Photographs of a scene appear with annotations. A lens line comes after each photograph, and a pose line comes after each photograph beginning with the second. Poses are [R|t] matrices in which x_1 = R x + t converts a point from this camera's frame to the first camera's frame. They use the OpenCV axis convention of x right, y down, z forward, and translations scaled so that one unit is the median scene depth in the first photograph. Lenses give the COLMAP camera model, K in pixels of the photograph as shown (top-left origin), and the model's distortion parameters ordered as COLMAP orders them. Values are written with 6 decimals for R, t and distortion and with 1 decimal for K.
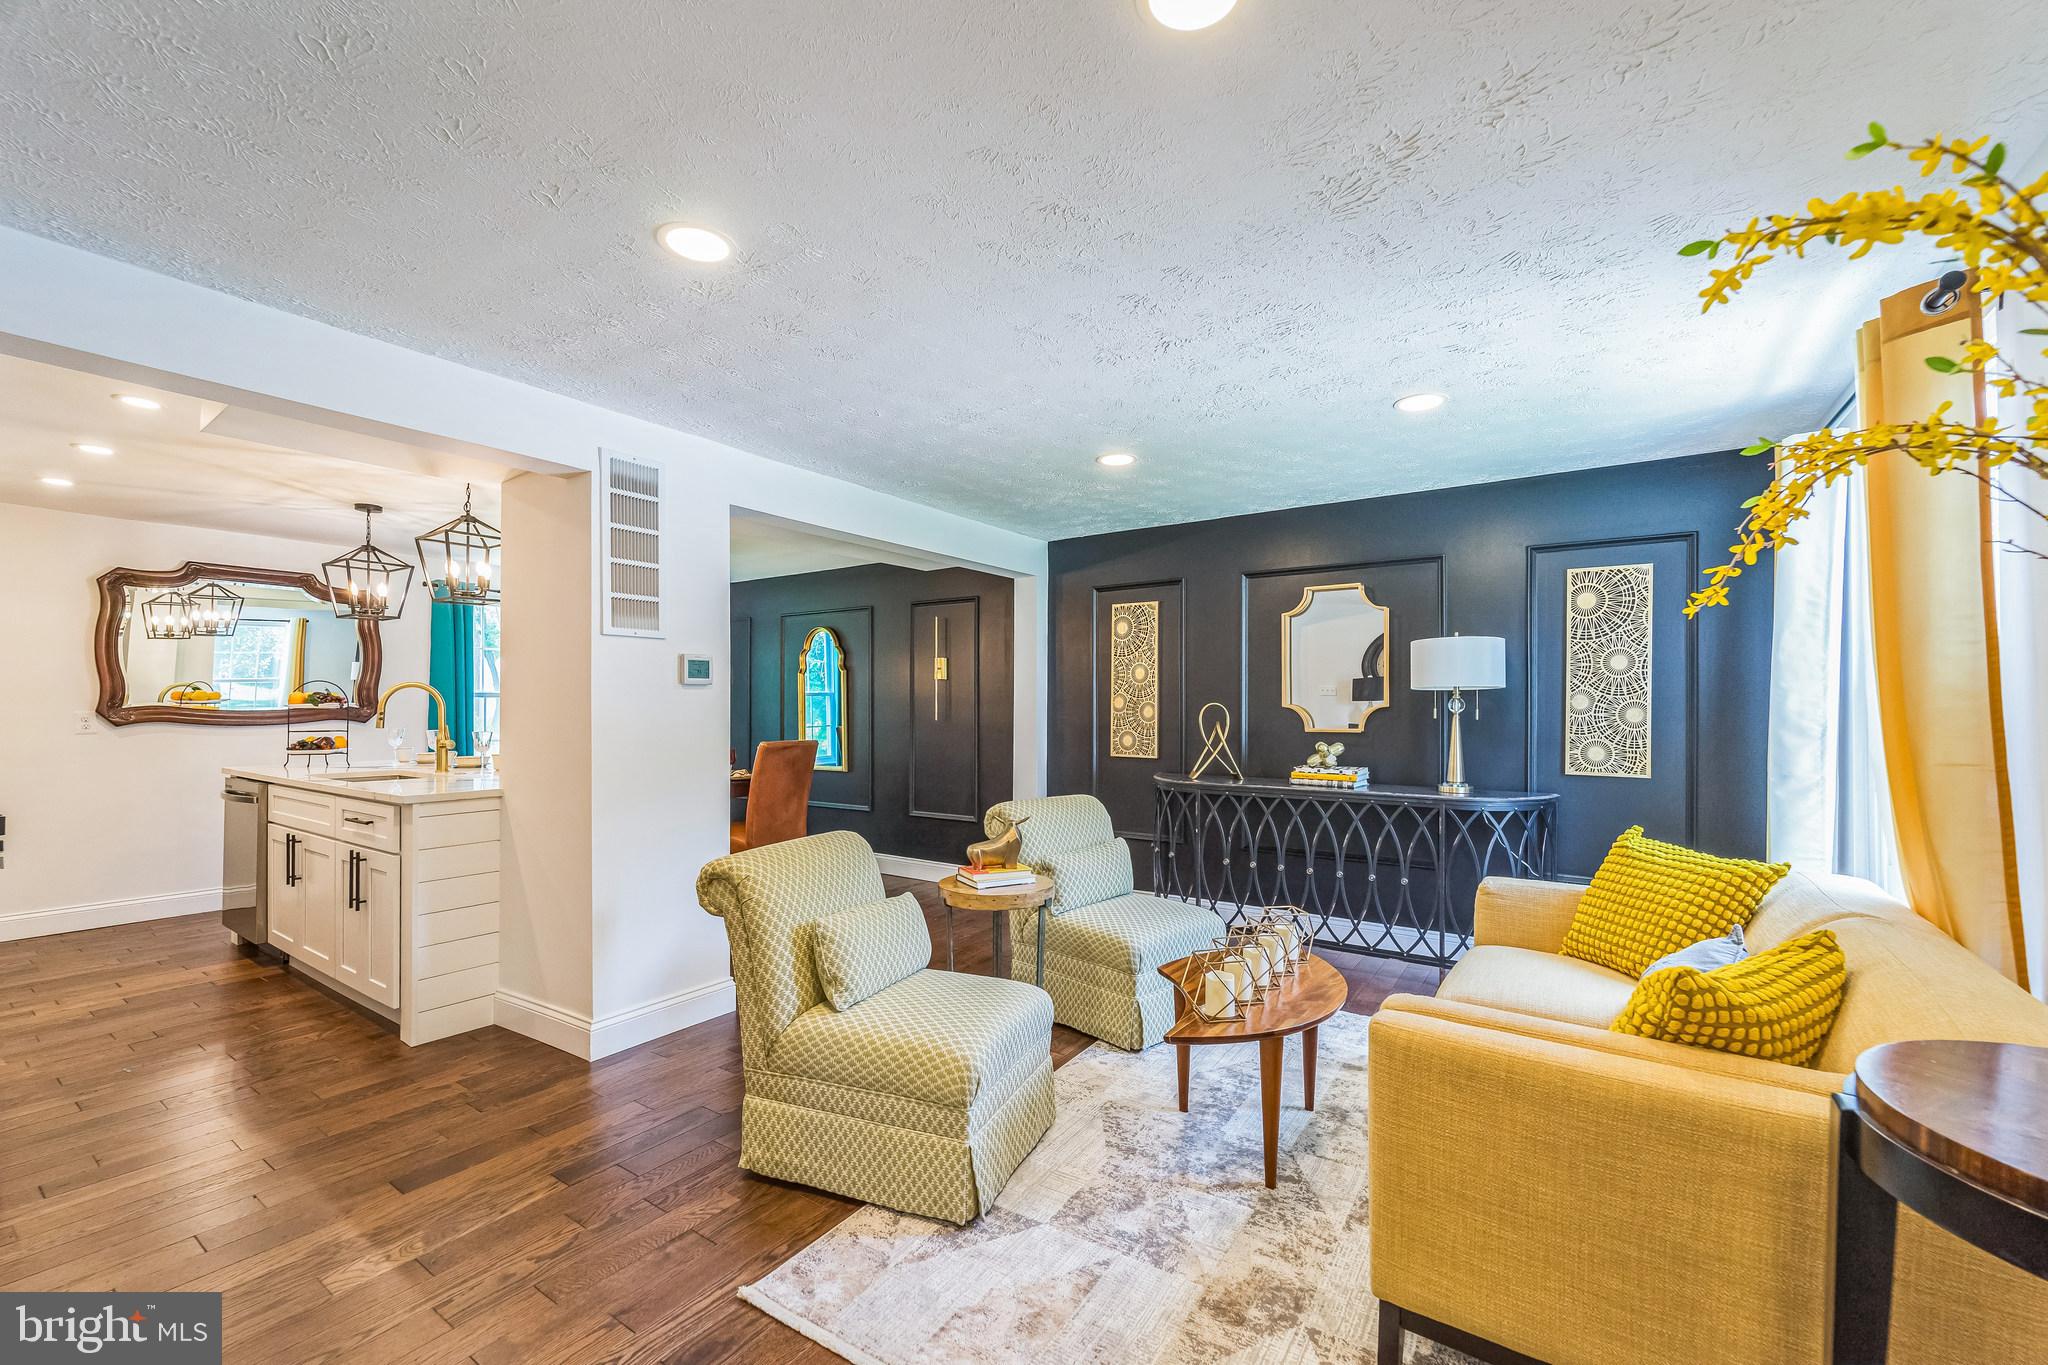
lens RADIAL K [[830.7, 0, 1018.3], [0, 830.7, 712.1], [0, 0, 1]] dist [0.003954, -0.001100]
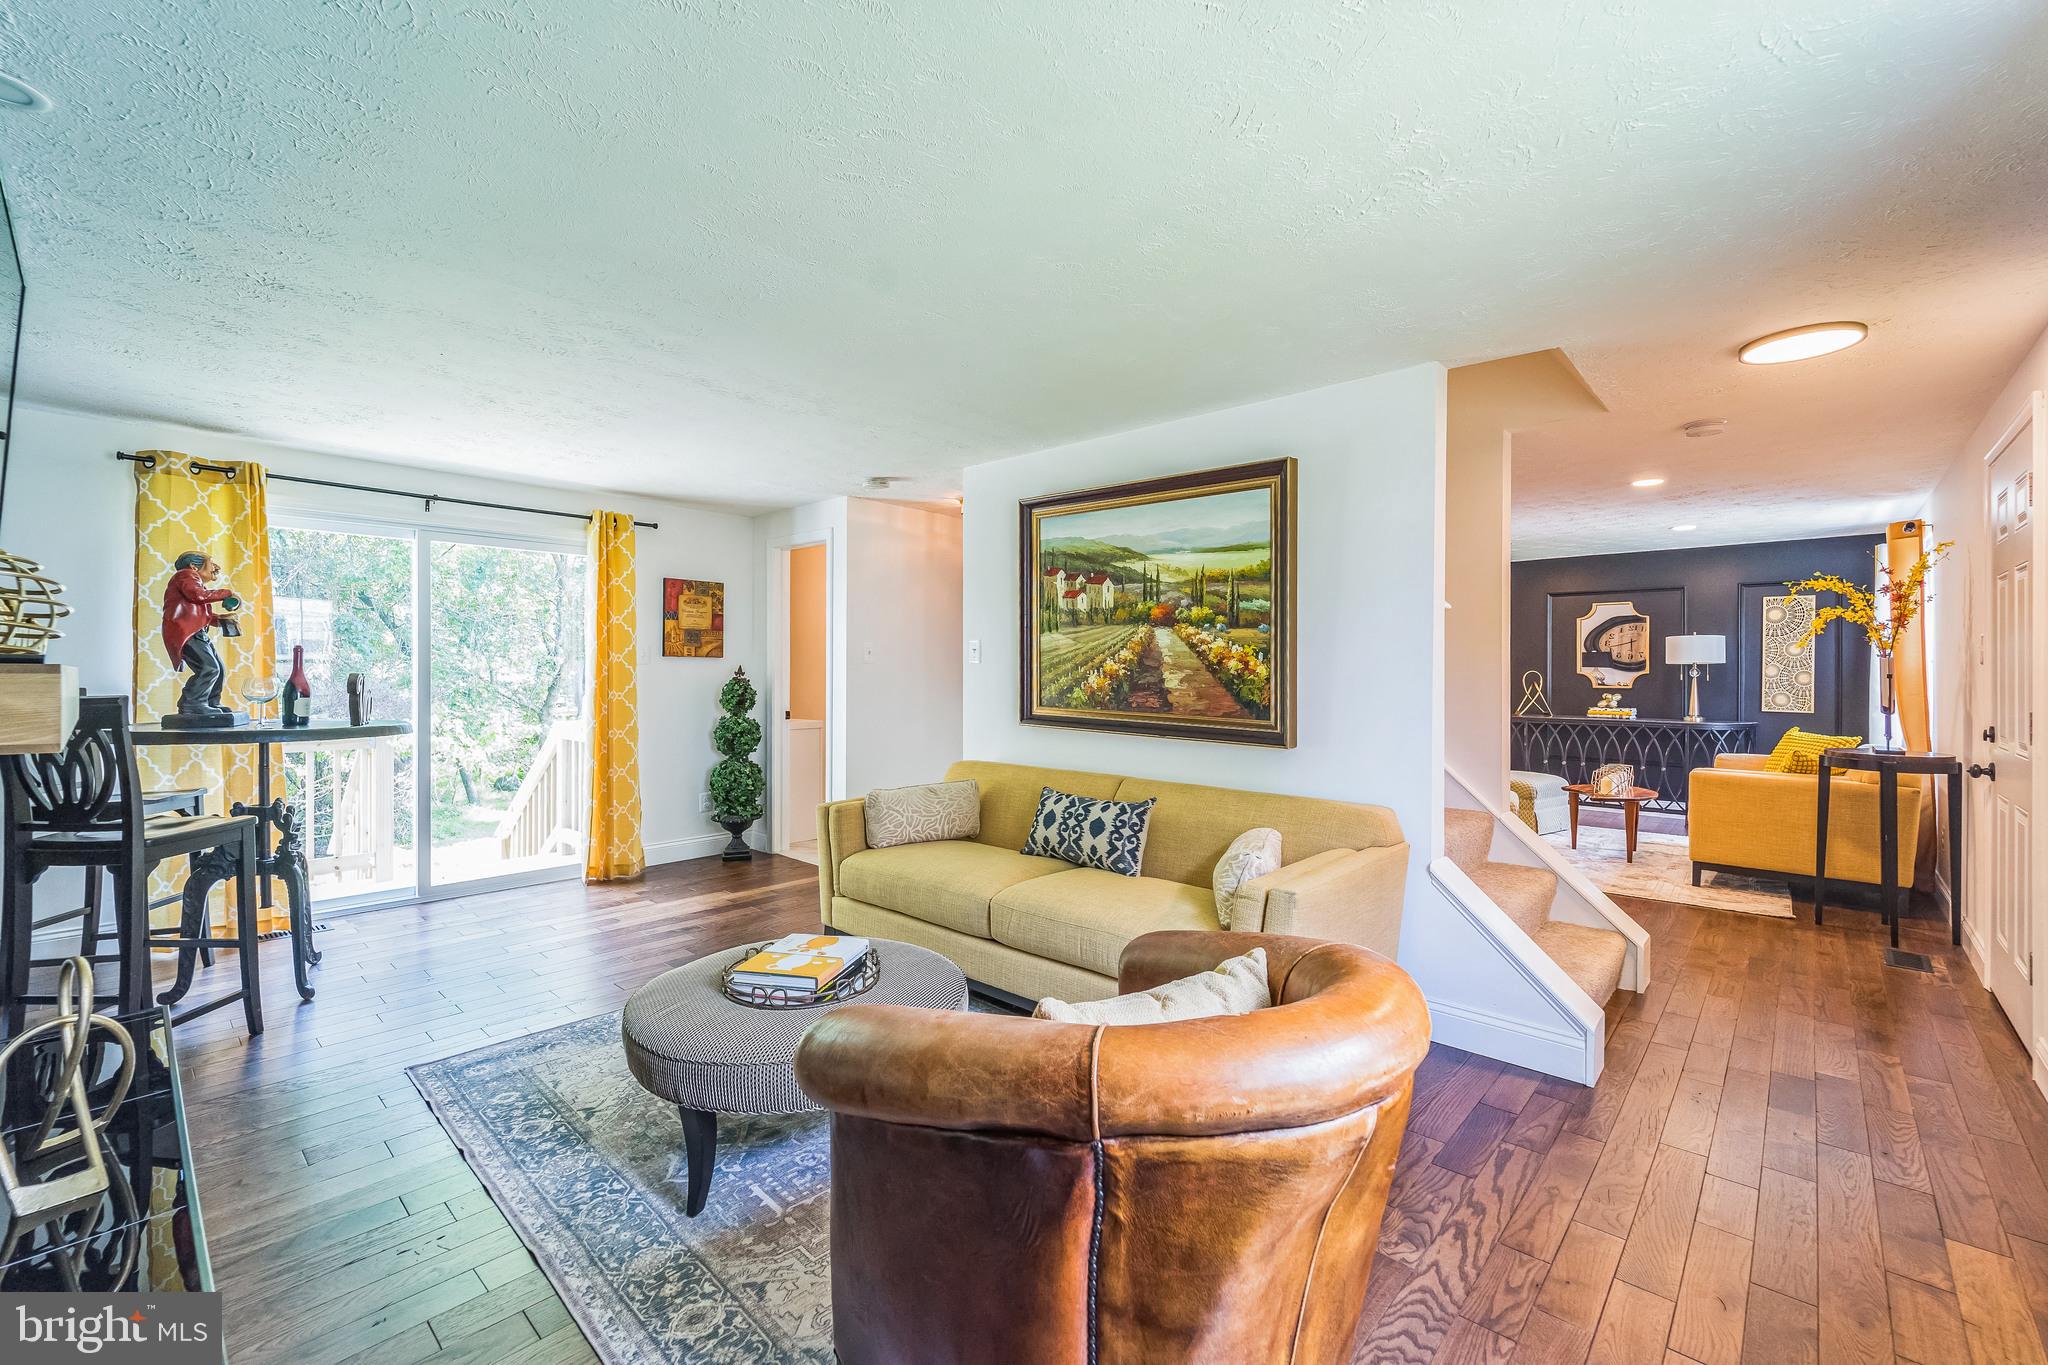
lens RADIAL K [[830.7, 0, 1027.1], [0, 830.7, 671.8], [0, 0, 1]] dist [0.003954, -0.001100]
pose [[0.989217, 0.003202, -0.146419, -0.643076], [-0.003999, 0.999979, -0.005151, 0.004849], [0.146400, 0.005681, 0.989209, -1.001537]]
